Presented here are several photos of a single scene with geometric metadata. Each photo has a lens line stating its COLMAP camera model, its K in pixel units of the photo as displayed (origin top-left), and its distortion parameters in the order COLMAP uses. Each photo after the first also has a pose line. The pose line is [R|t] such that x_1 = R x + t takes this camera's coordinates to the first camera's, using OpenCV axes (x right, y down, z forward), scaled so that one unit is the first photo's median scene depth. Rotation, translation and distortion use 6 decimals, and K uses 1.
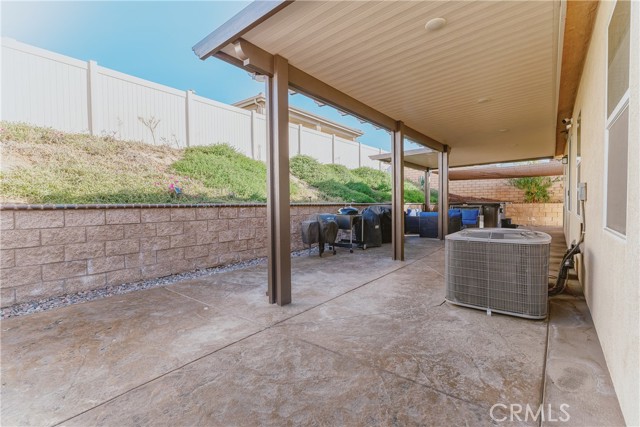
lens RADIAL K [[294.4, 0, 320.9], [0, 294.4, 214.2], [0, 0, 1]] dist [-0.000957, 0.000031]
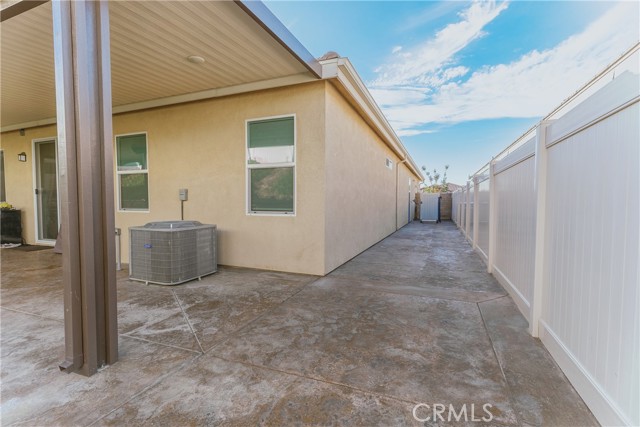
lens RADIAL K [[294.4, 0, 321.1], [0, 294.4, 213.7], [0, 0, 1]] dist [-0.000957, 0.000031]
pose [[-0.280582, -0.033409, 0.959248, -0.851192], [0.031340, 0.998542, 0.043945, -0.019275], [-0.959318, 0.042393, -0.279126, 0.741717]]
